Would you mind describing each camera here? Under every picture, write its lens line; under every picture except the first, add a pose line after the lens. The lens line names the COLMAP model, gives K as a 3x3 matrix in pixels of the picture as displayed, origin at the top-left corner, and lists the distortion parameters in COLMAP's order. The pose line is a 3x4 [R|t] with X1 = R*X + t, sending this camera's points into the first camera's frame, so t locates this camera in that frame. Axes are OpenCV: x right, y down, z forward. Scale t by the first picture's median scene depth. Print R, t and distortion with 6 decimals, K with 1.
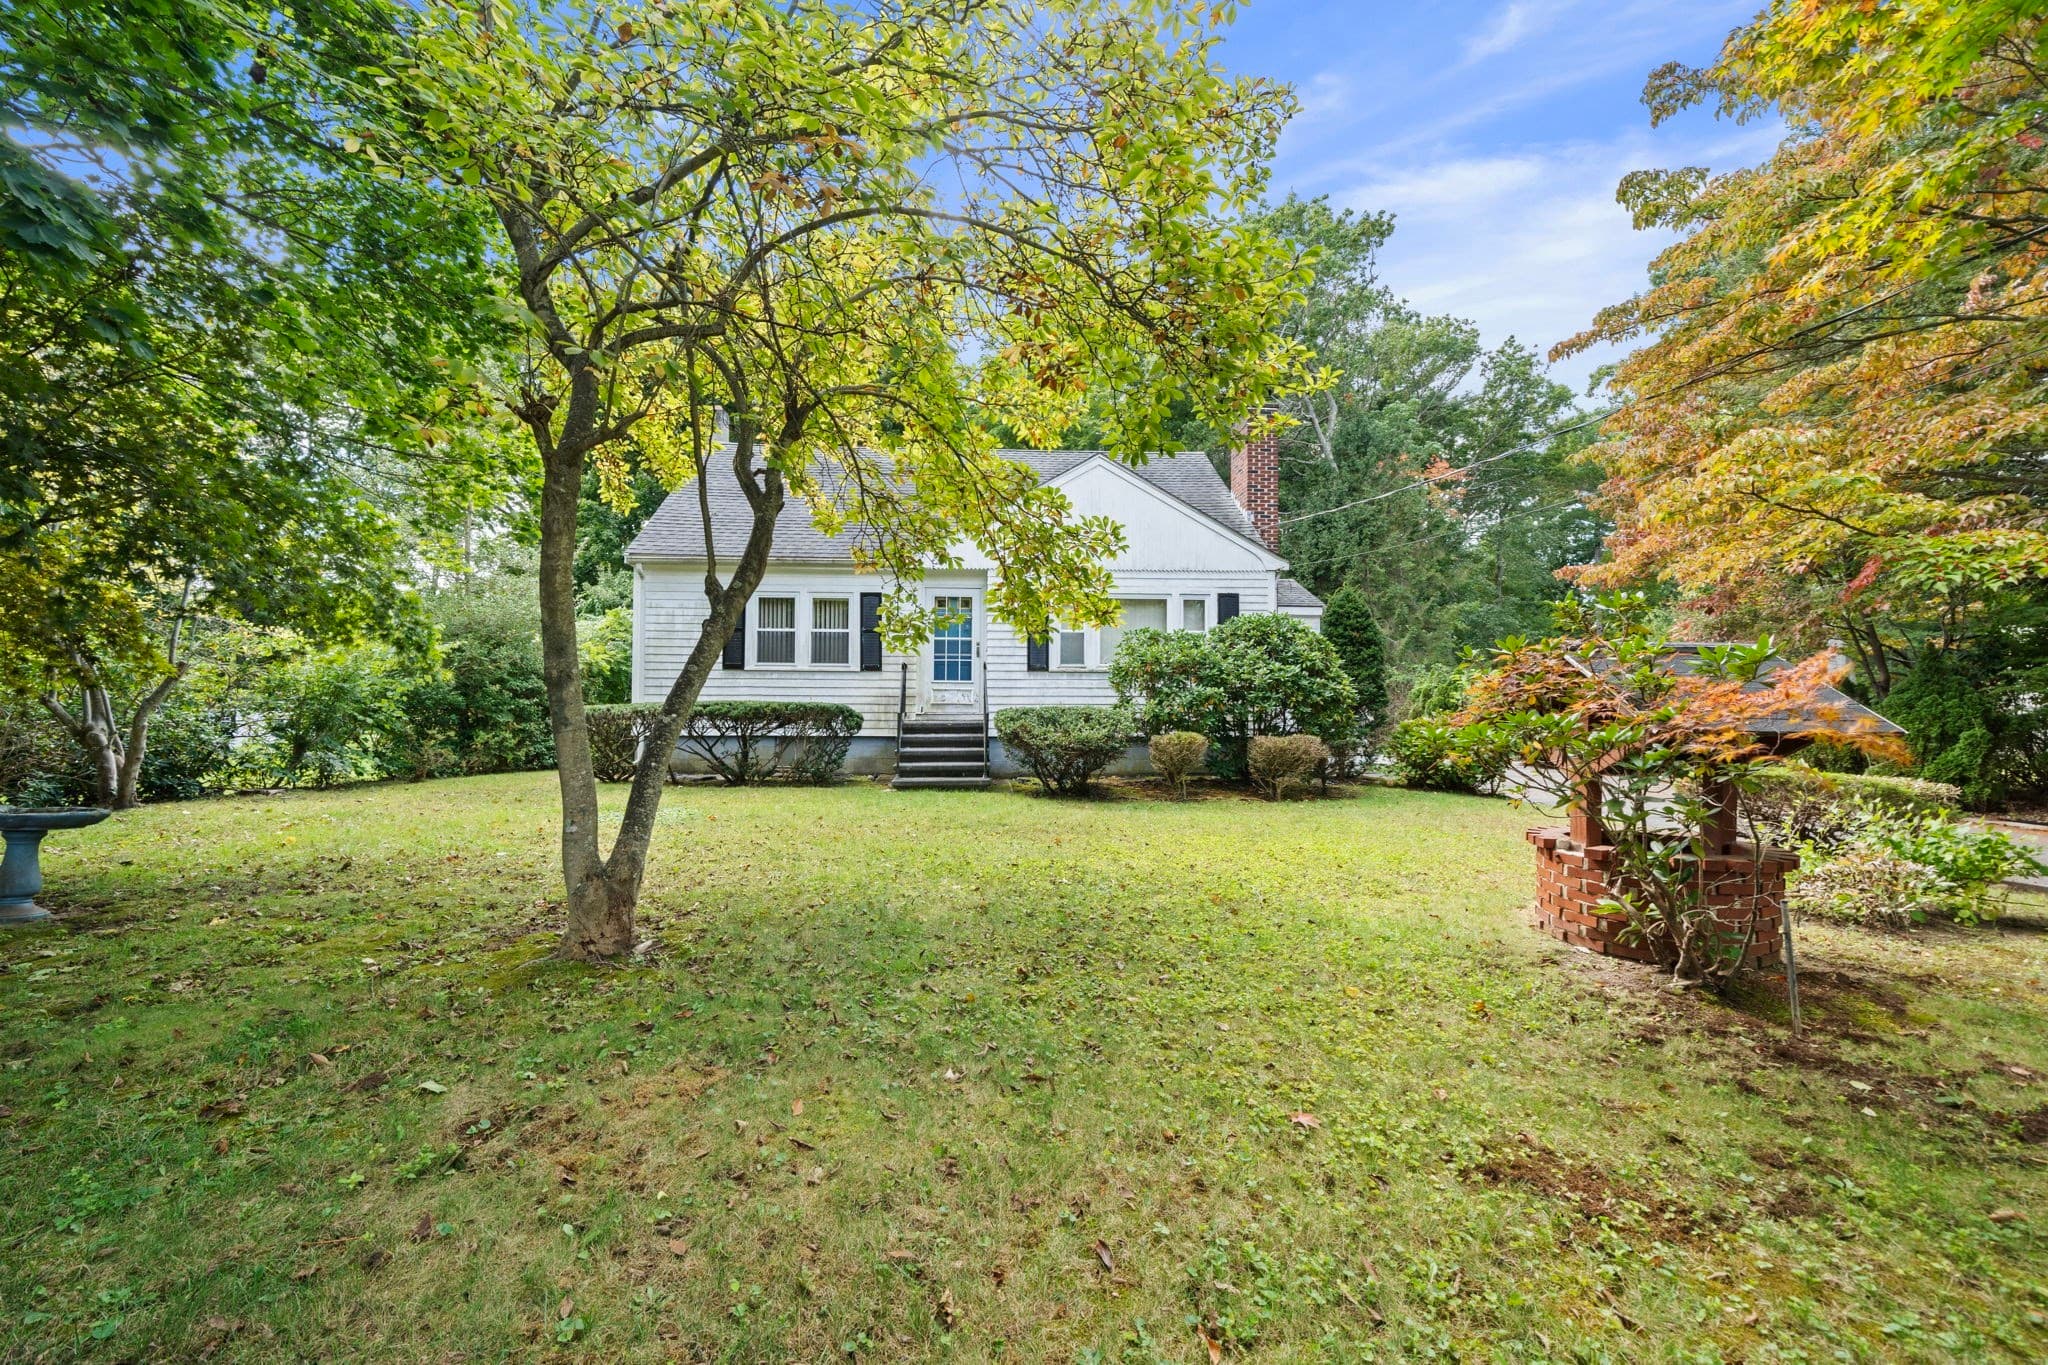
lens RADIAL K [[859.5, 0, 1024.0], [0, 859.5, 682.5], [0, 0, 1]] dist [0.000664, 0.000222]
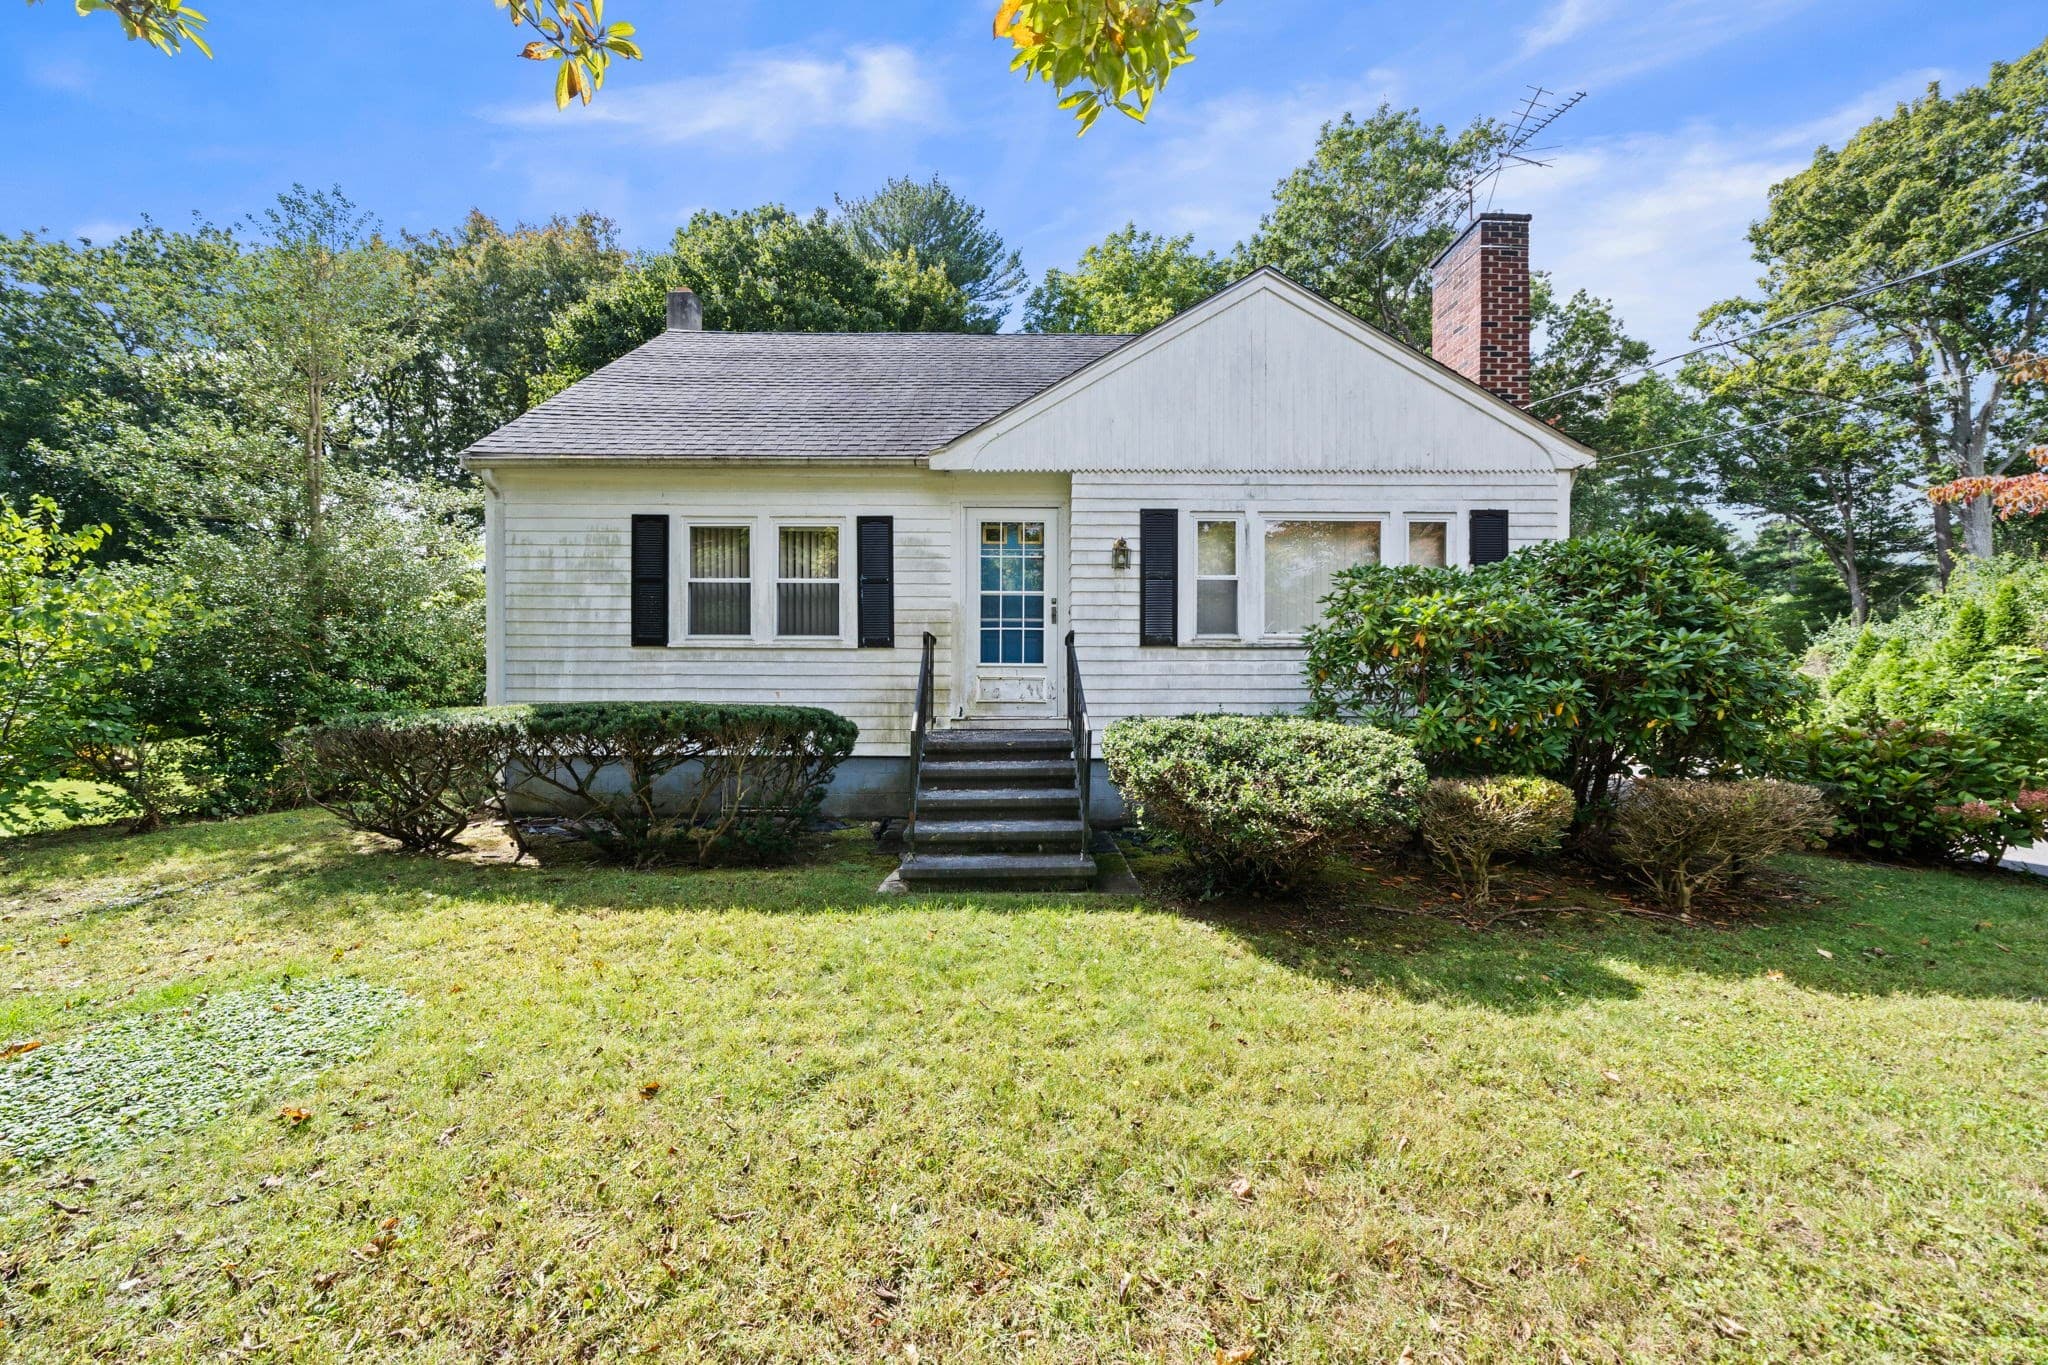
lens RADIAL K [[859.5, 0, 1024.0], [0, 859.5, 682.5], [0, 0, 1]] dist [0.000664, 0.000222]
pose [[0.998716, -0.002288, -0.050600, -0.044589], [0.003690, 0.999611, 0.027641, -0.005391], [0.050517, -0.027792, 0.998336, 0.406800]]
